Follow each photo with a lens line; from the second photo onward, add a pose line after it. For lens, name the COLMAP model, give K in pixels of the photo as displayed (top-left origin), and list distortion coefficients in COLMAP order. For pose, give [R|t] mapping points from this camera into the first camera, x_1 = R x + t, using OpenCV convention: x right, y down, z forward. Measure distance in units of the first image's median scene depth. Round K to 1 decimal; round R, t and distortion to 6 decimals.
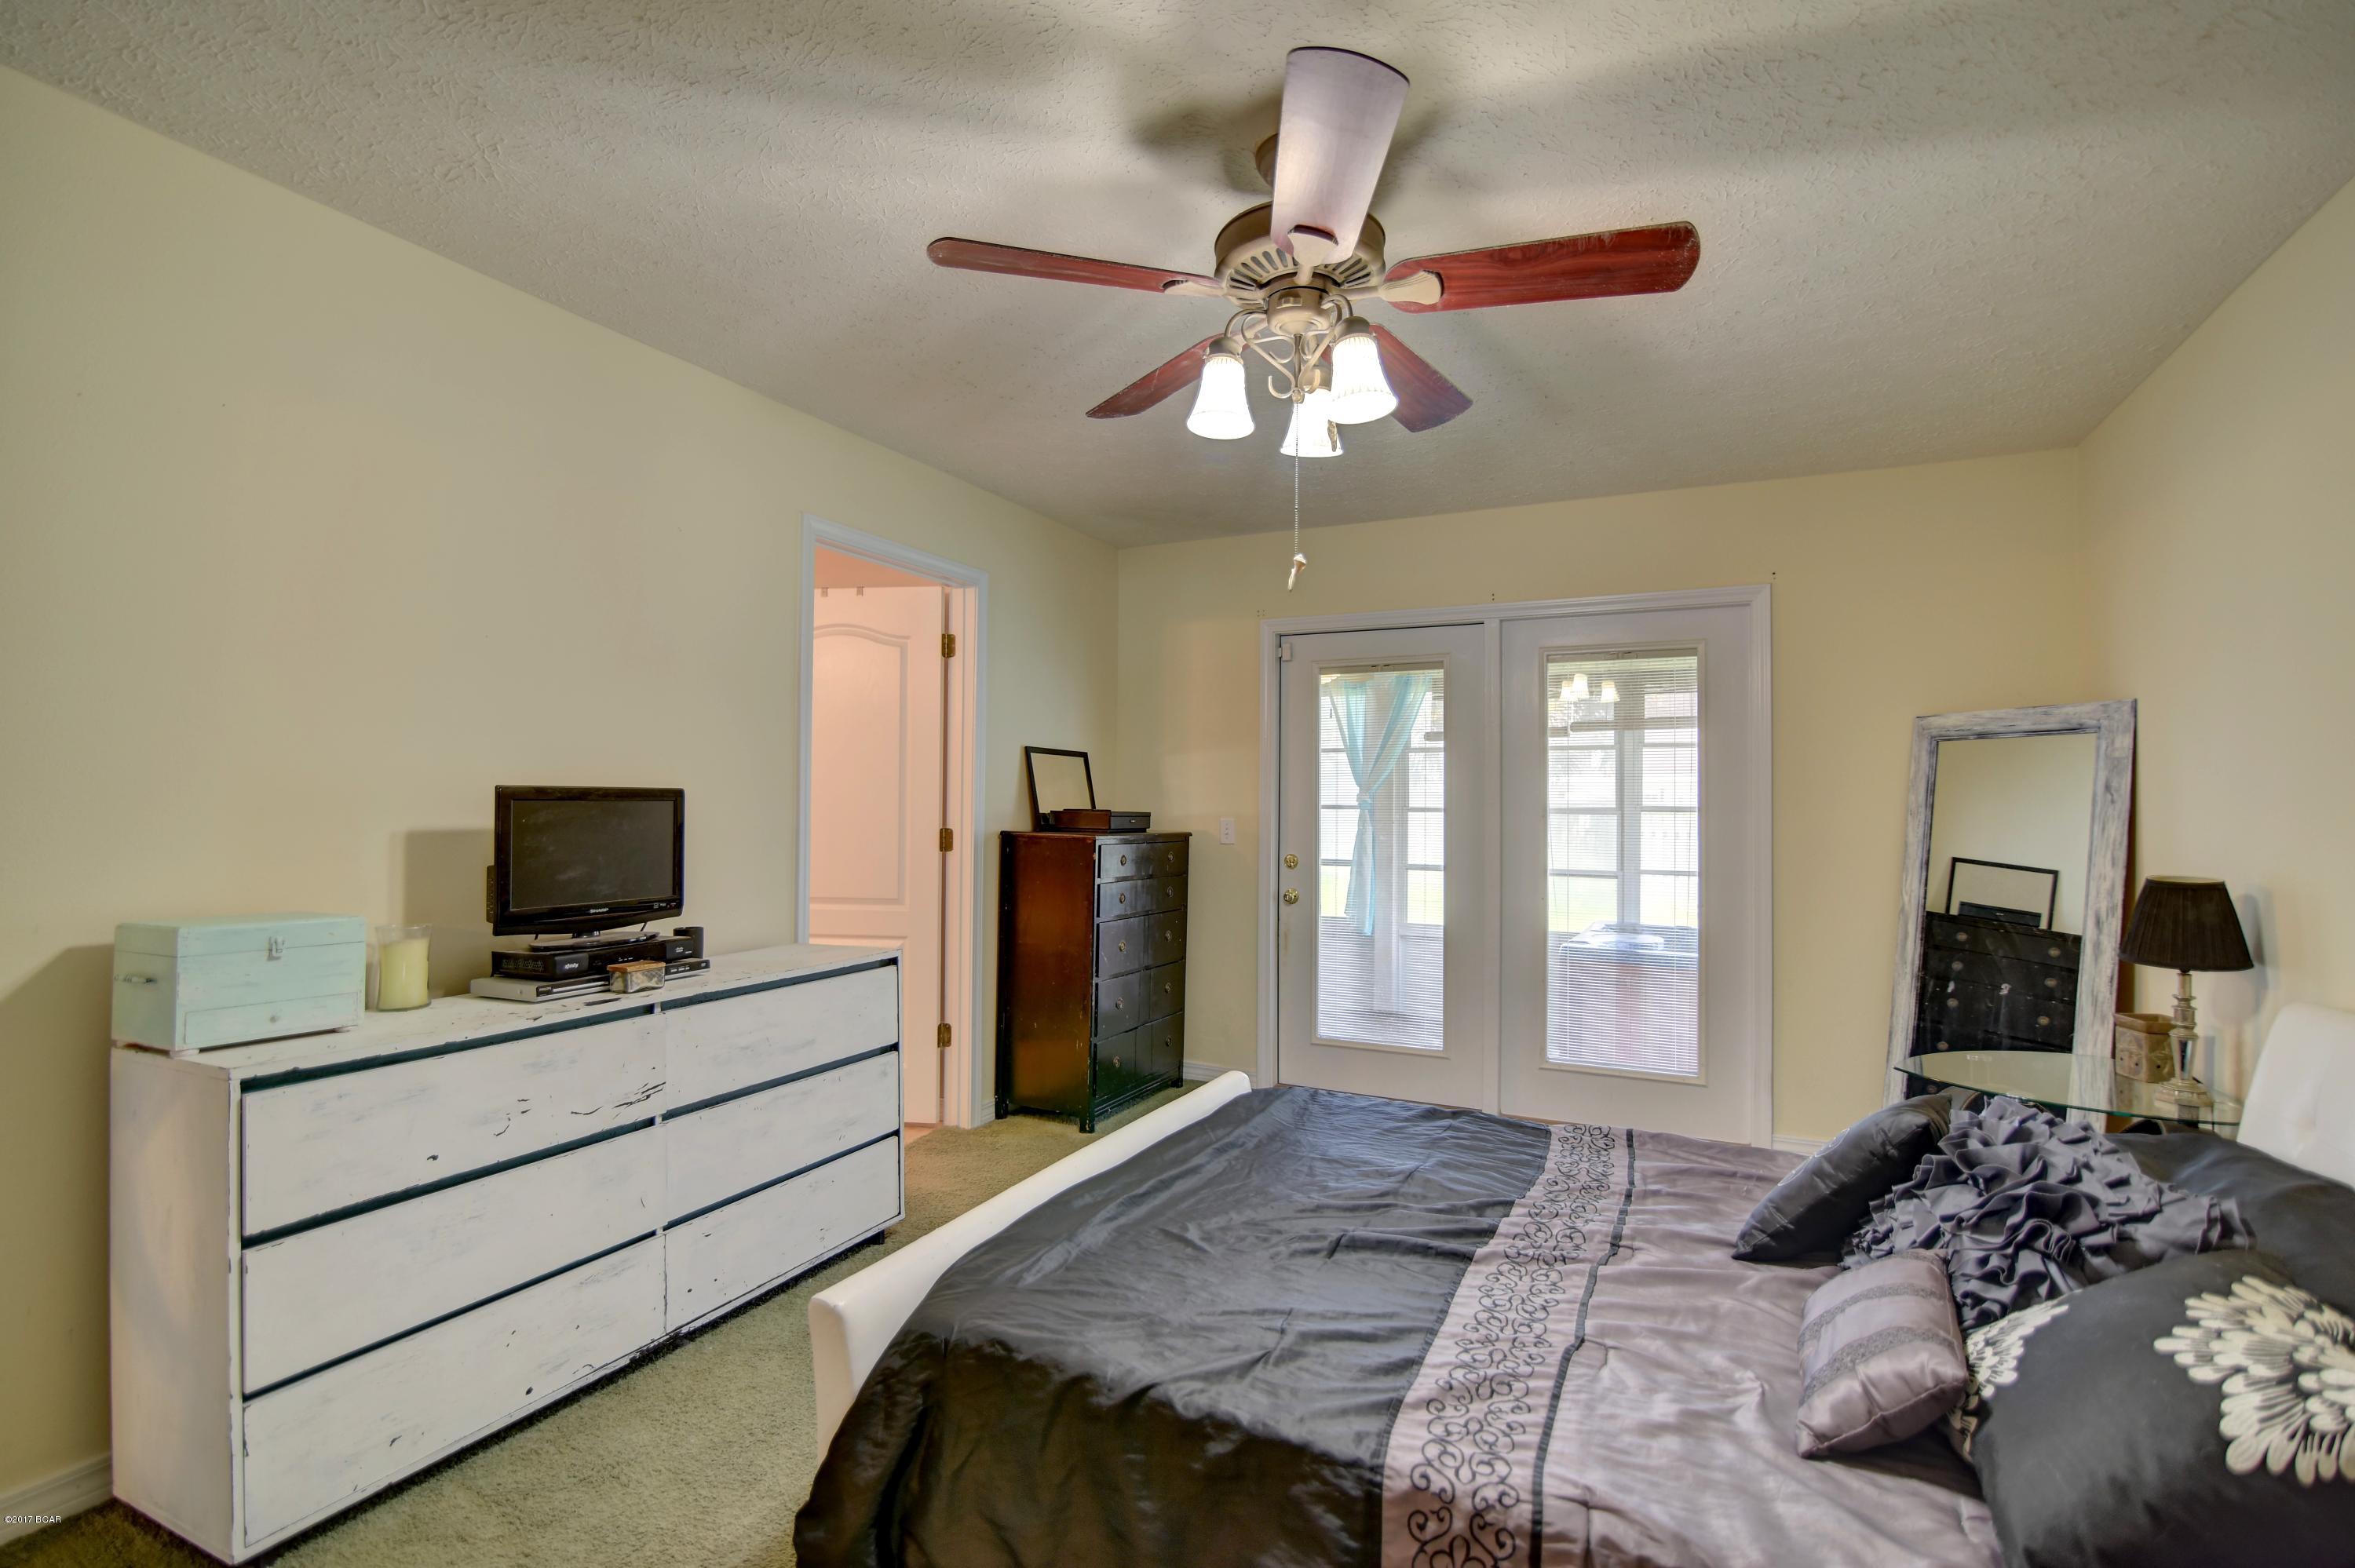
lens RADIAL K [[1092.3, 0, 1170.5], [0, 1092.3, 784.7], [0, 0, 1]] dist [-0.018209, 0.000494]
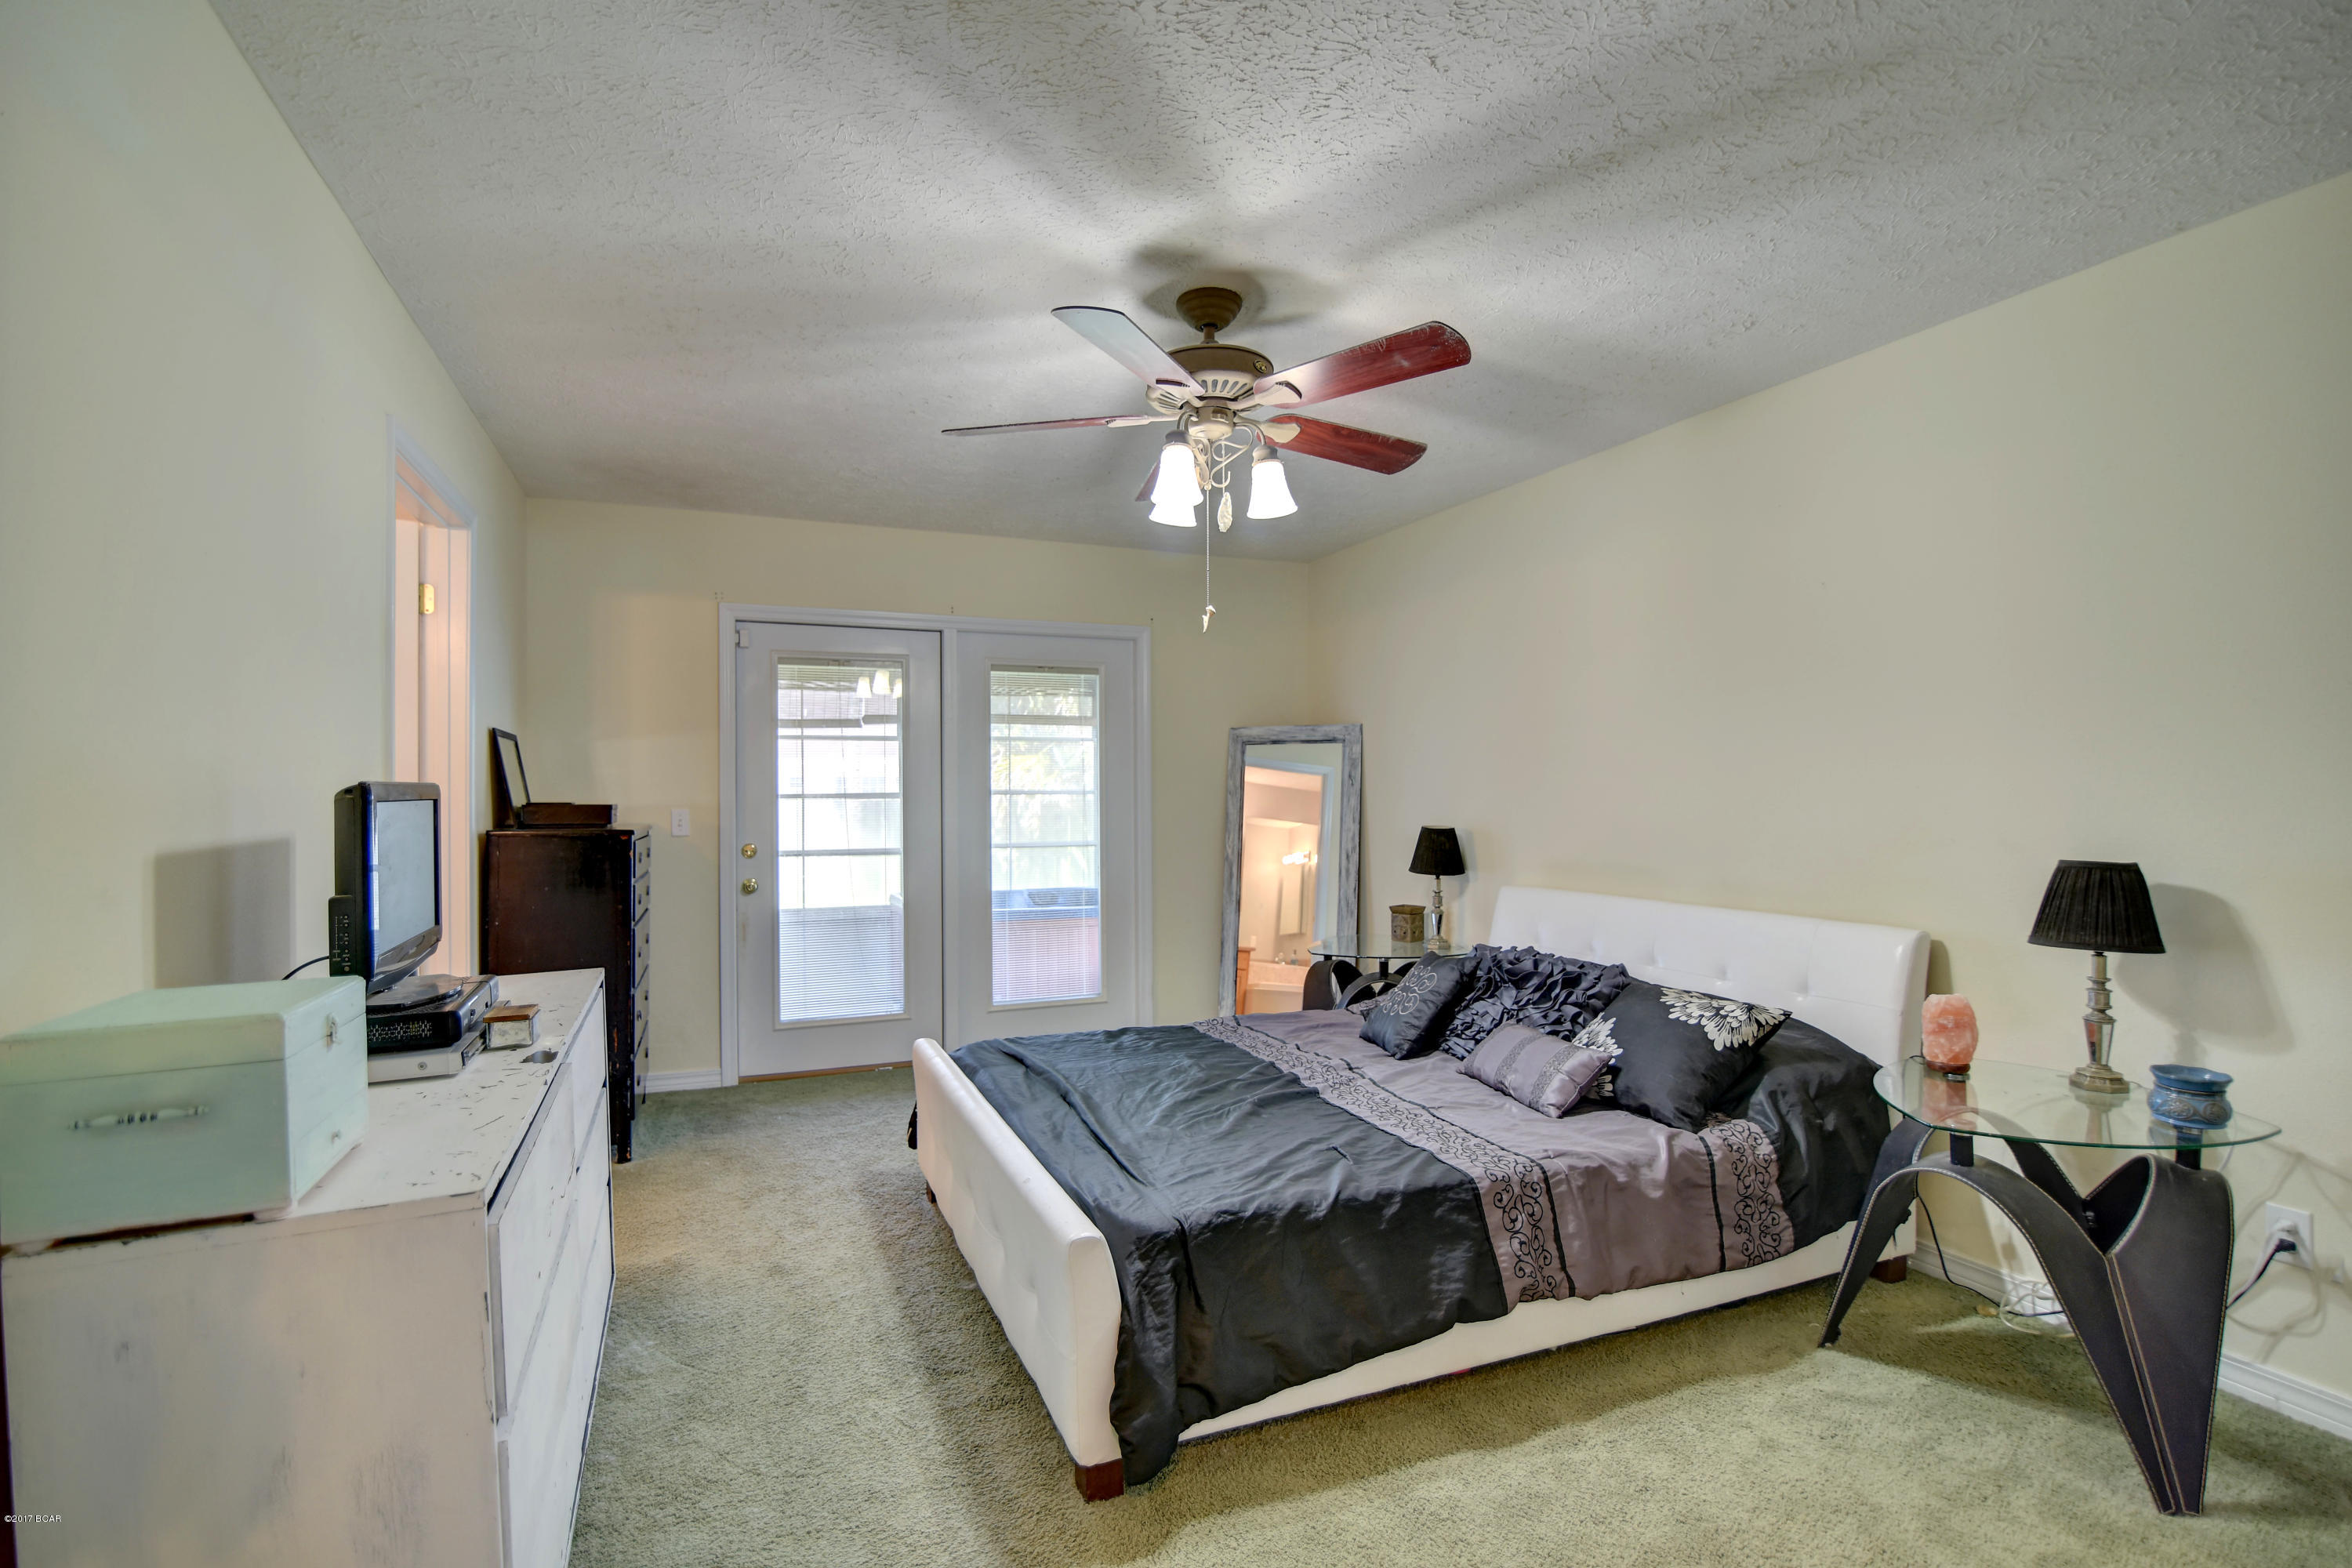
lens RADIAL K [[1091.1, 0, 1167.3], [0, 1091.1, 788.0], [0, 0, 1]] dist [-0.018209, 0.000494]
pose [[0.650964, -0.011403, 0.759023, -0.963014], [-0.002048, 0.999857, 0.016778, -0.010651], [-0.759106, -0.012477, 0.650847, 0.175324]]
